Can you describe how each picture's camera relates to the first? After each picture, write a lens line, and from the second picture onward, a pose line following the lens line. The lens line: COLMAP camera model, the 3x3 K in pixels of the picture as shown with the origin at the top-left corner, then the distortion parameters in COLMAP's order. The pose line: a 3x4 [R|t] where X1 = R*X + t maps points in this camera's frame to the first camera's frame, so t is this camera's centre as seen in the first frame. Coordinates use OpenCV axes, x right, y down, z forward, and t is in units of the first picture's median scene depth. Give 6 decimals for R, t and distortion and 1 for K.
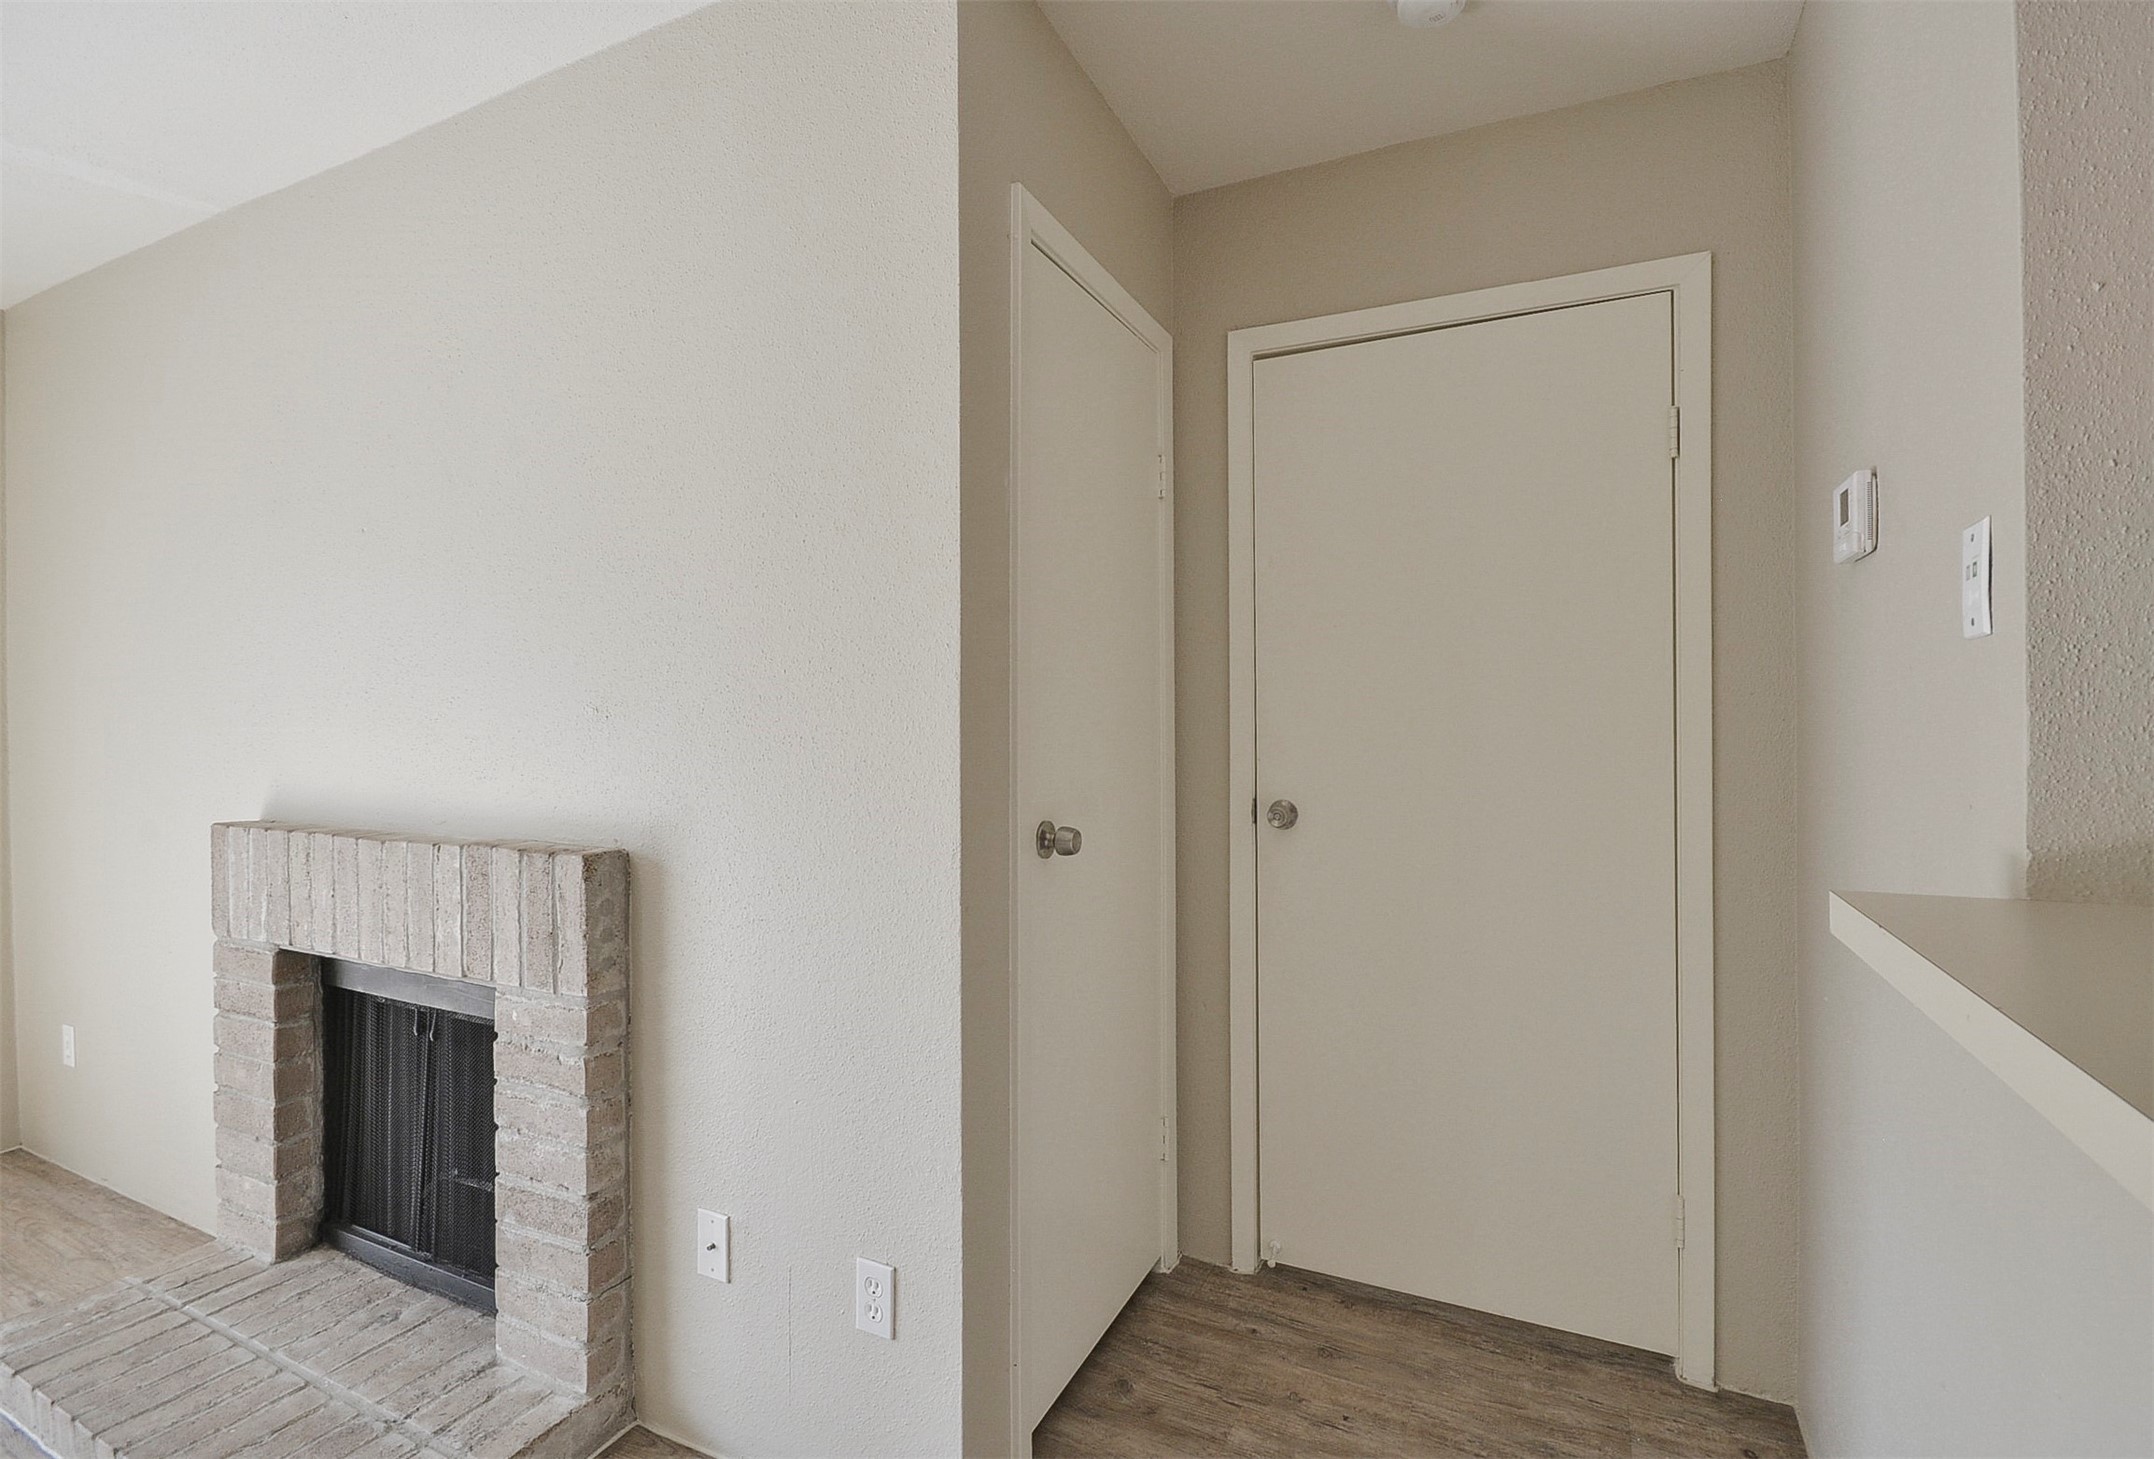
lens RADIAL K [[975.9, 0, 1077.0], [0, 975.9, 729.5], [0, 0, 1]] dist [-0.000946, -0.000388]
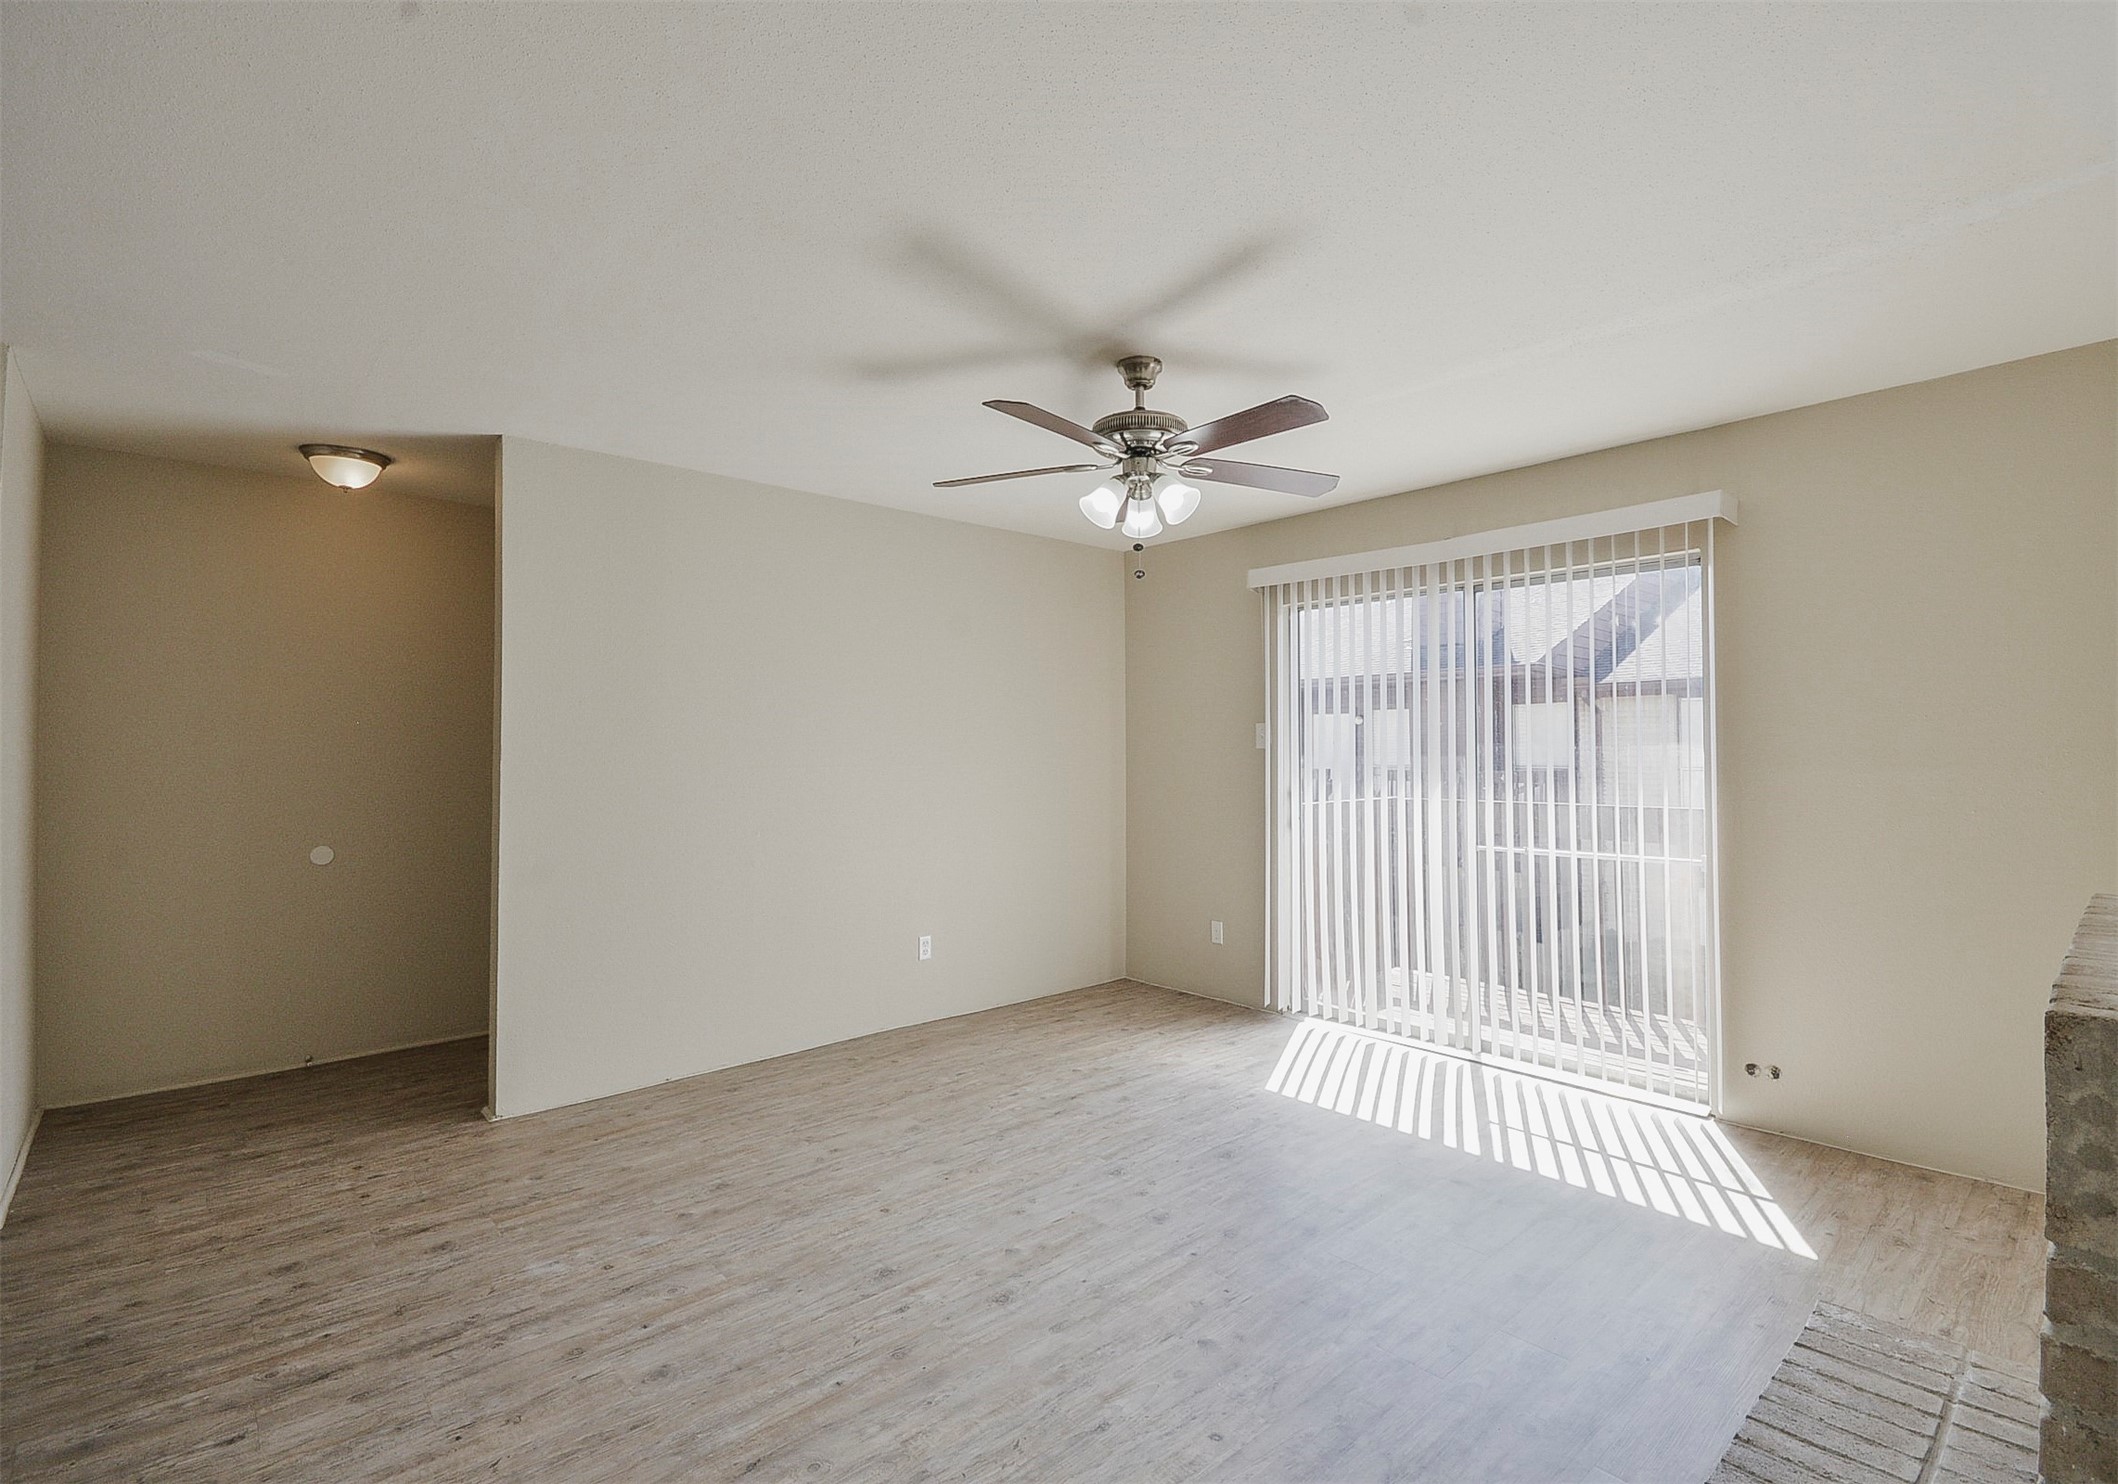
lens RADIAL K [[982.0, 0, 1065.3], [0, 982.0, 722.3], [0, 0, 1]] dist [-0.003217, -0.000591]
pose [[-0.377258, -0.020973, -0.925871, 0.298828], [-0.003486, 0.999769, -0.021226, -0.038045], [0.926102, -0.004781, -0.377244, 0.619889]]
